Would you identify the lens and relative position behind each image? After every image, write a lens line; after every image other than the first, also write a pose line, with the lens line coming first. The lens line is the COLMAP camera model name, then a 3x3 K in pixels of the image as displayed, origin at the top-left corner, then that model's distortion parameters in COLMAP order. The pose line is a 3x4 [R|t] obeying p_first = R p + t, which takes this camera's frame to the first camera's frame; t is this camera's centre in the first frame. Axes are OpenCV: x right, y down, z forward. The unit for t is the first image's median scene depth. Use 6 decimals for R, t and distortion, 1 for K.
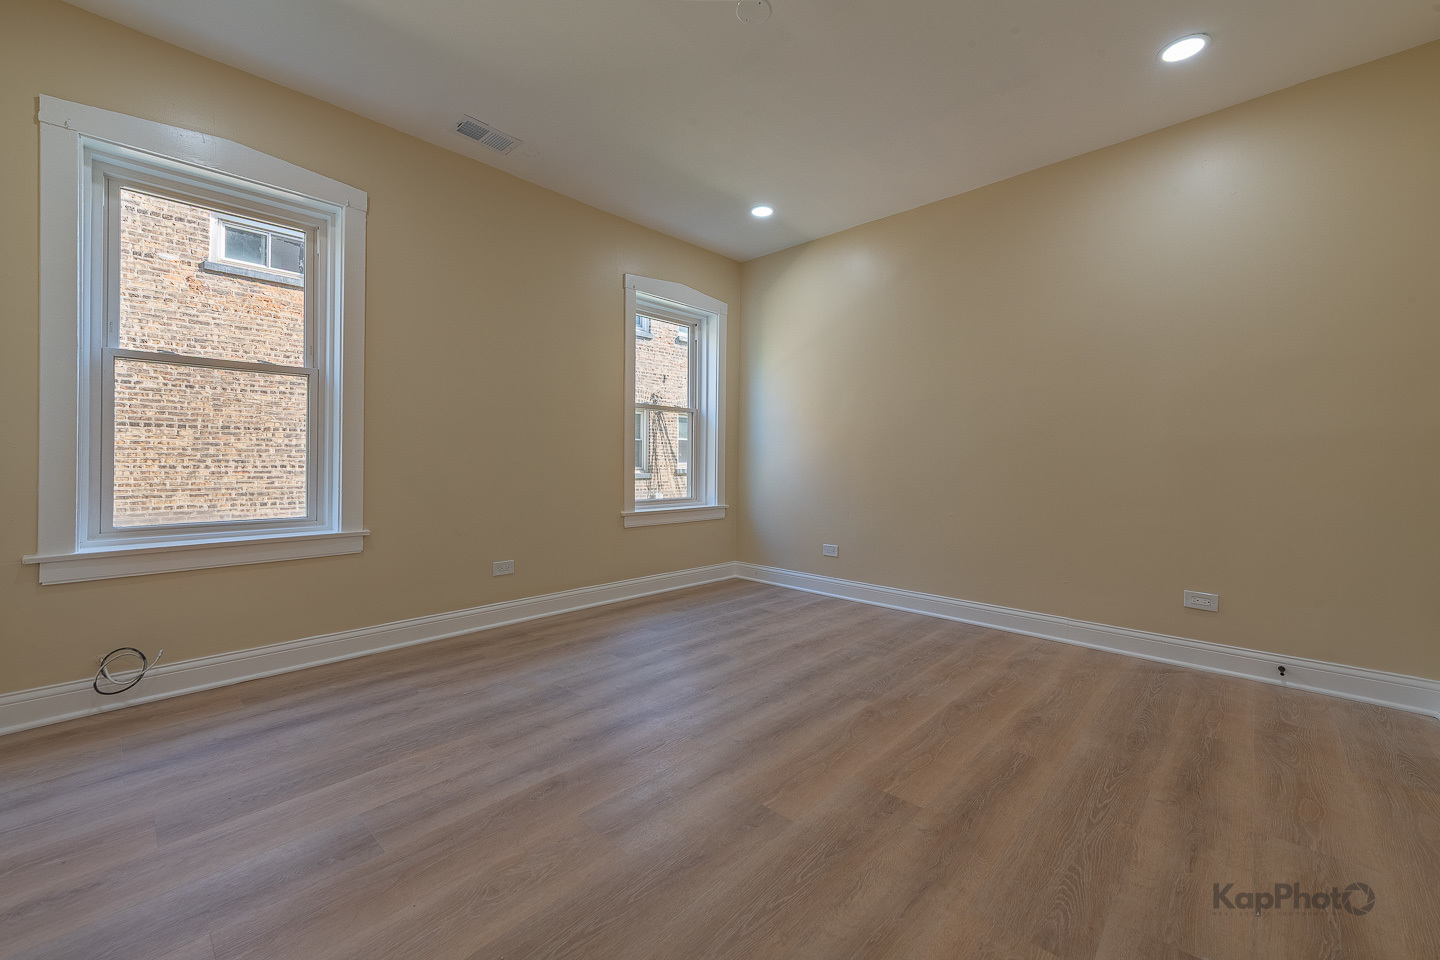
lens RADIAL K [[599.9, 0, 690.7], [0, 599.9, 458.2], [0, 0, 1]] dist [0.018254, -0.006255]
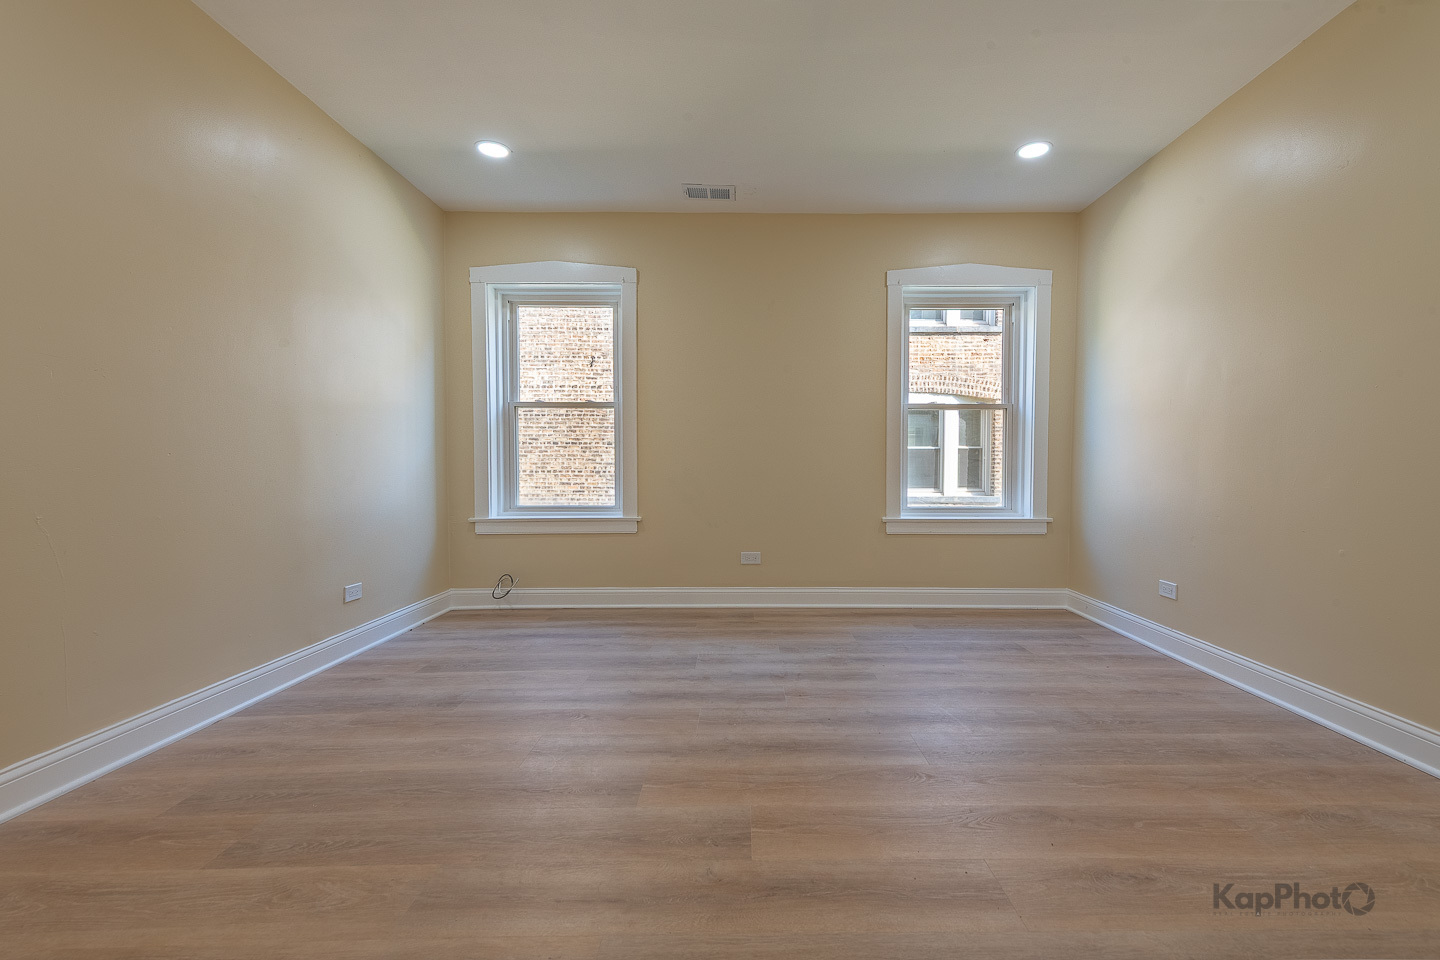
lens RADIAL K [[599.5, 0, 778.8], [0, 599.5, 481.5], [0, 0, 1]] dist [0.018202, -0.007162]
pose [[0.700902, 0.012600, -0.713147, 0.663236], [0.007816, 0.999648, 0.025343, 0.006652], [0.713215, -0.023337, 0.700557, 0.276742]]
